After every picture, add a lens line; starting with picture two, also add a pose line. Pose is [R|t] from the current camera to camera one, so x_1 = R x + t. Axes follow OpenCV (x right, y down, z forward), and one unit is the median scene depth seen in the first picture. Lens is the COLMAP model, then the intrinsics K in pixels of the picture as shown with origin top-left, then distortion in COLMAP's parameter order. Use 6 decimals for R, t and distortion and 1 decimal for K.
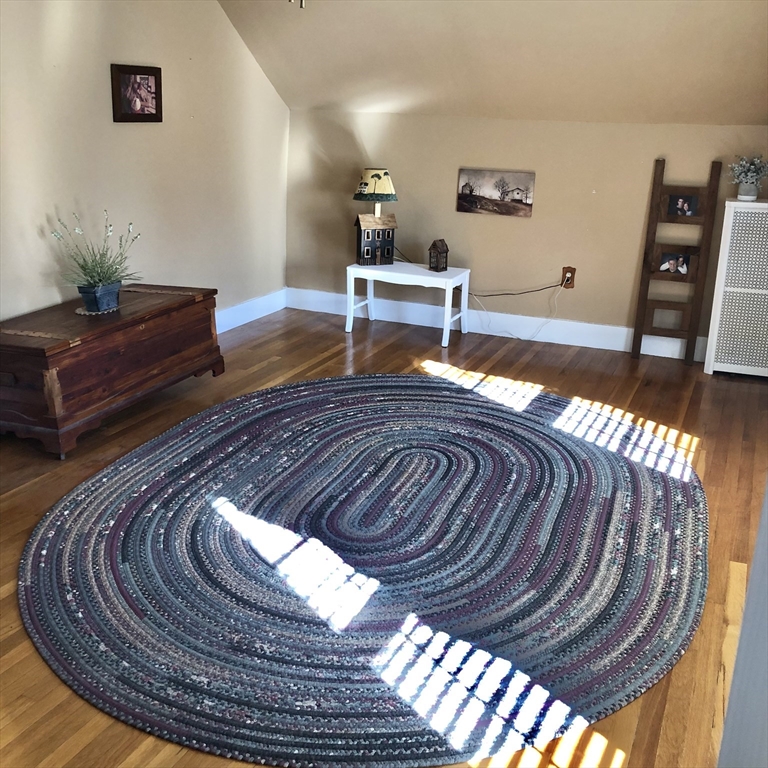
lens RADIAL K [[866.7, 0, 377.3], [0, 866.7, 382.0], [0, 0, 1]] dist [0.083331, -0.151744]
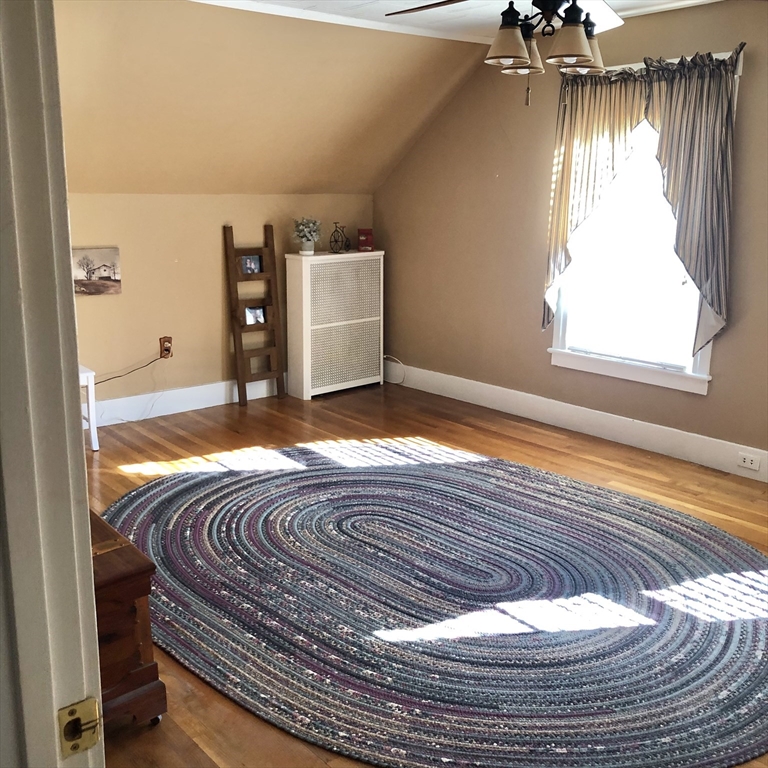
lens RADIAL K [[866.7, 0, 377.3], [0, 866.7, 382.0], [0, 0, 1]] dist [0.083331, -0.151744]
pose [[0.407056, -0.222758, 0.885824, -0.688156], [0.271609, 0.955457, 0.115458, -0.158562], [-0.872086, 0.193600, 0.449428, 0.425043]]
